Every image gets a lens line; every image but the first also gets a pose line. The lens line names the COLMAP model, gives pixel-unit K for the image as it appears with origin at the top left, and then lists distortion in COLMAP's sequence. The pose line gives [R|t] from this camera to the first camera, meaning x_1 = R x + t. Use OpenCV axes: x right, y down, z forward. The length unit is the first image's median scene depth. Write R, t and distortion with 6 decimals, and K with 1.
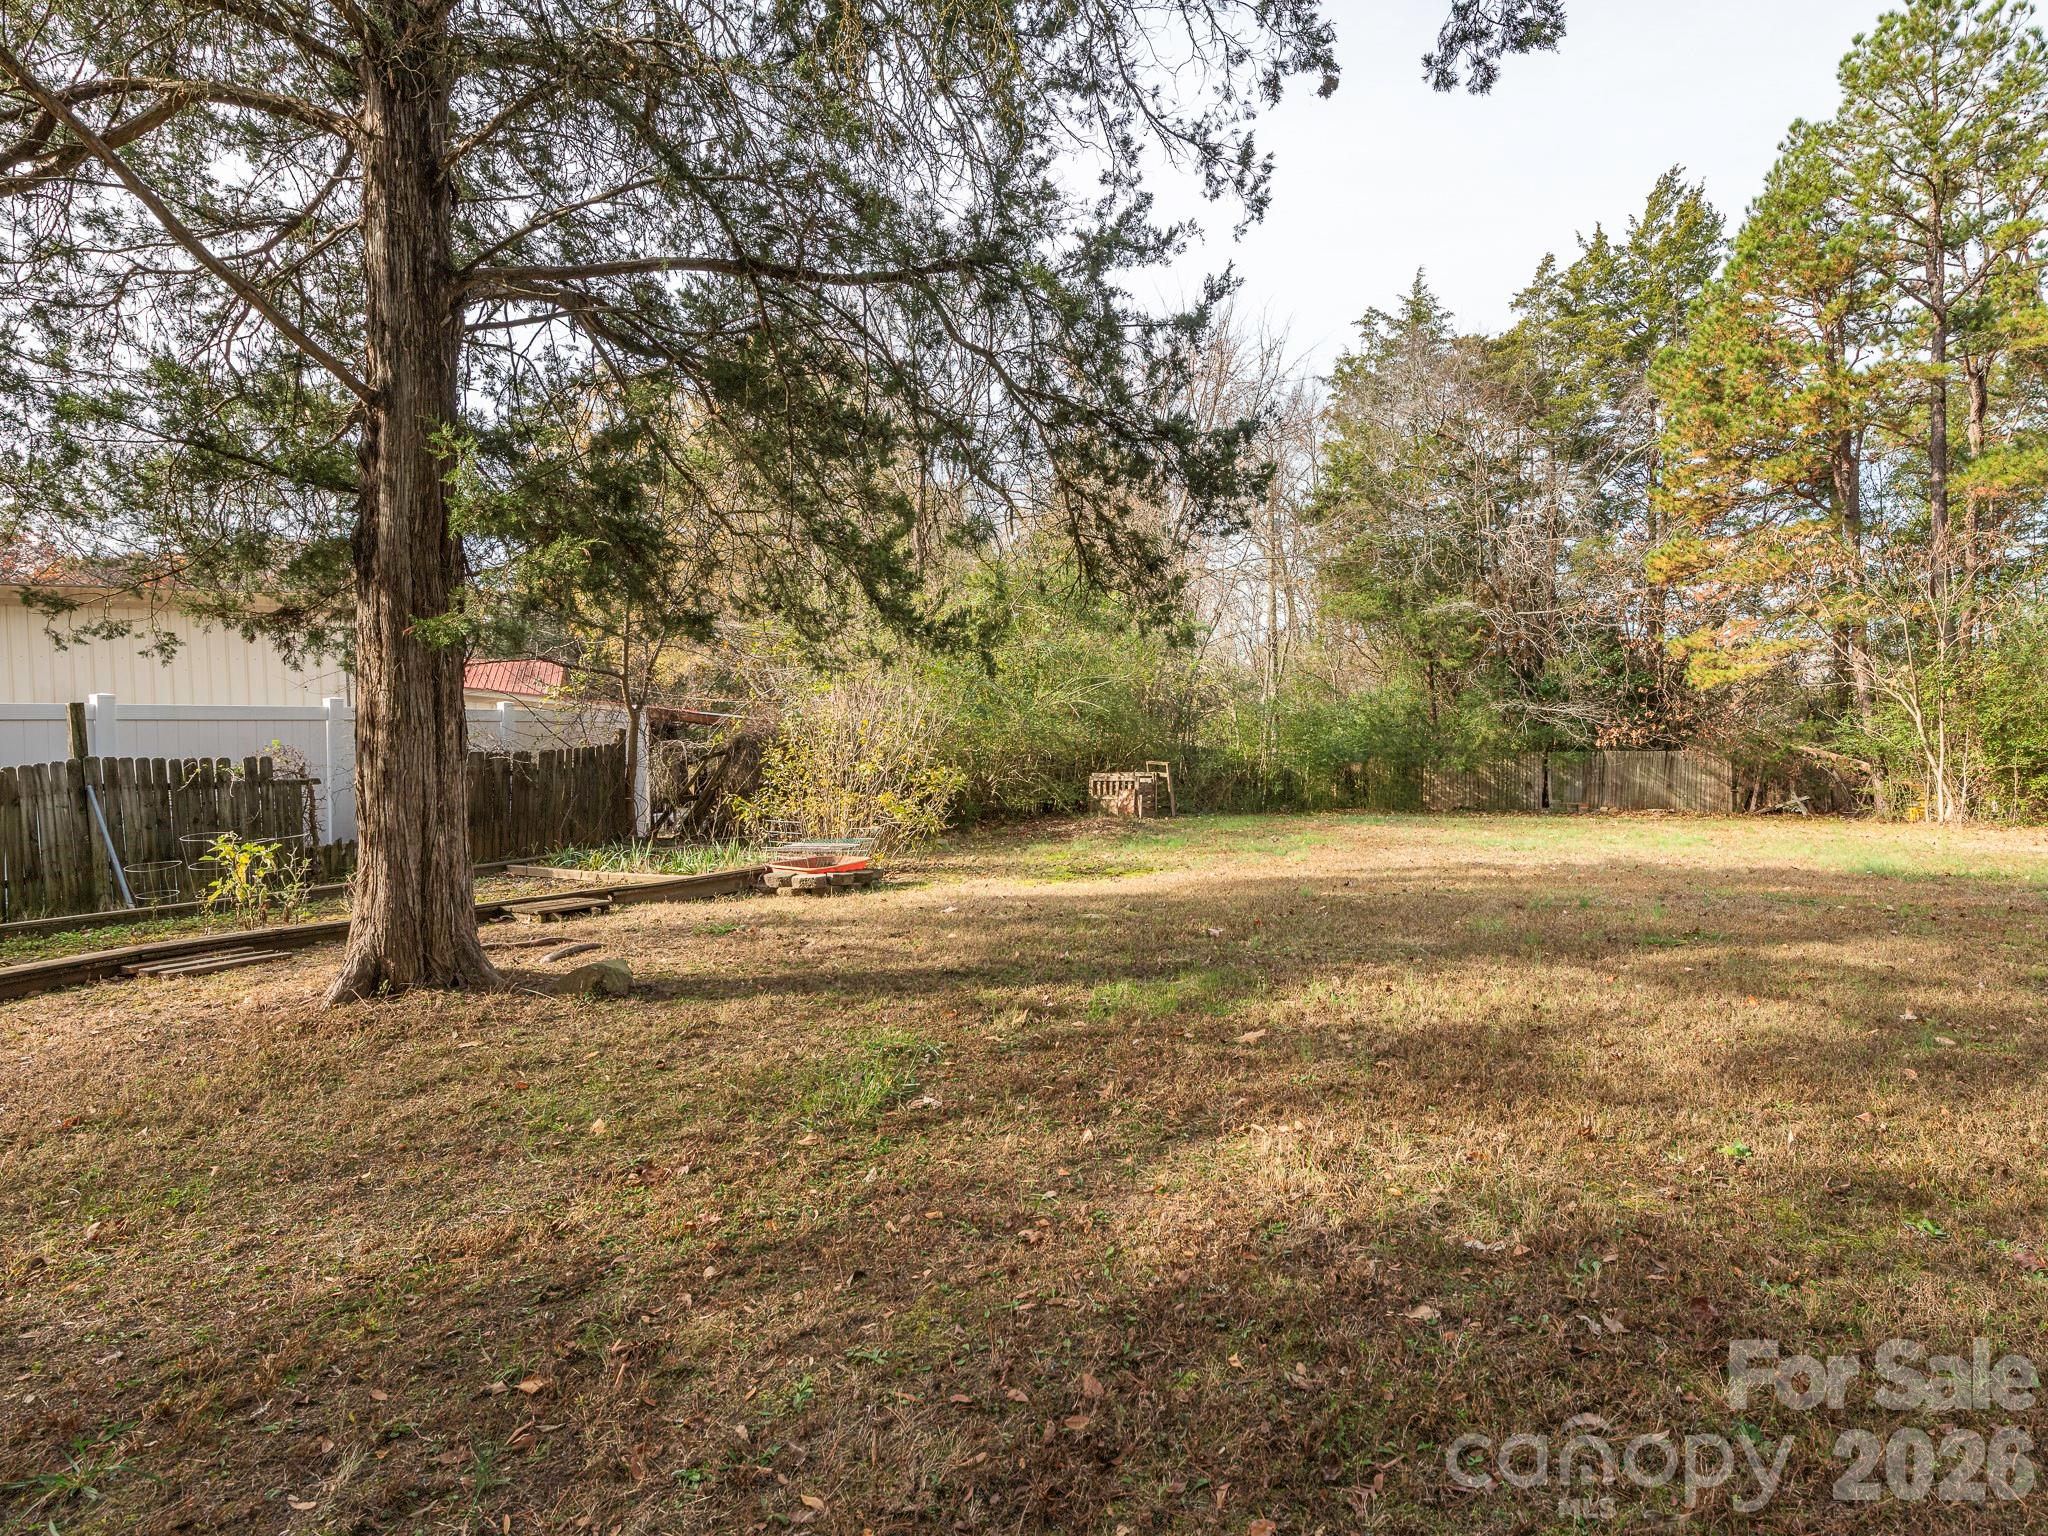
lens RADIAL K [[1073.3, 0, 1024.3], [0, 1073.3, 768.6], [0, 0, 1]] dist [-0.000887, -0.000100]
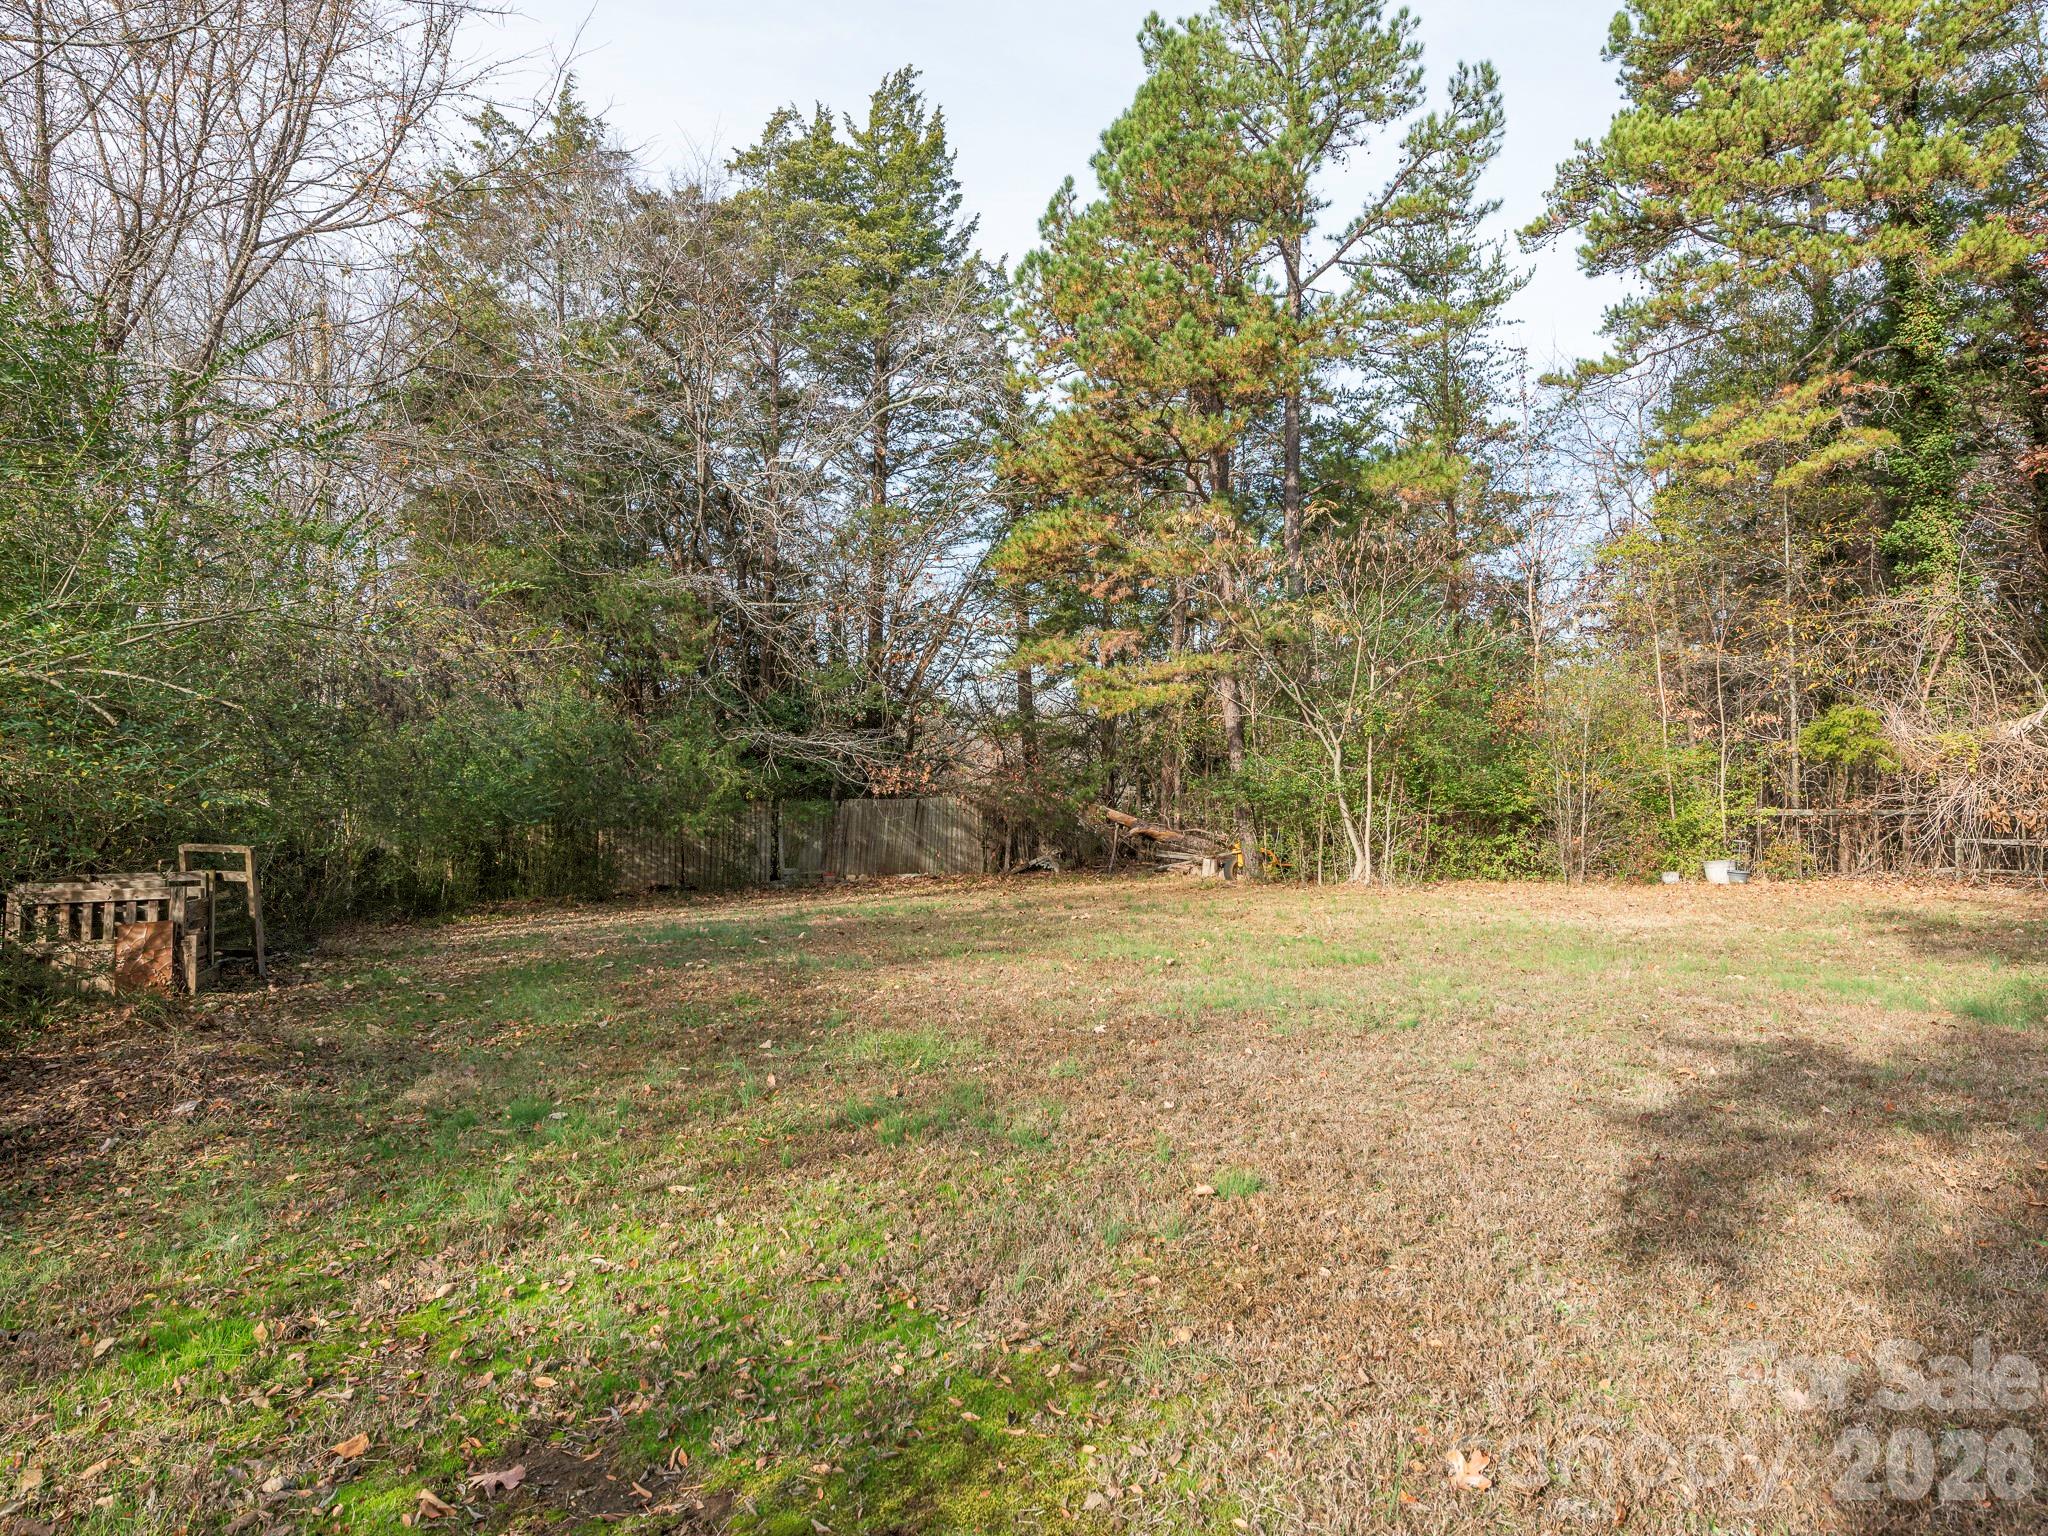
lens RADIAL K [[1200.7, 0, 1023.1], [0, 1200.7, 772.1], [0, 0, 1]] dist [0.006447, 0.000542]
pose [[0.640700, 0.003868, 0.767782, -0.025292], [0.025984, 0.999305, -0.026718, -0.010958], [-0.767352, 0.037069, 0.640154, 0.392735]]
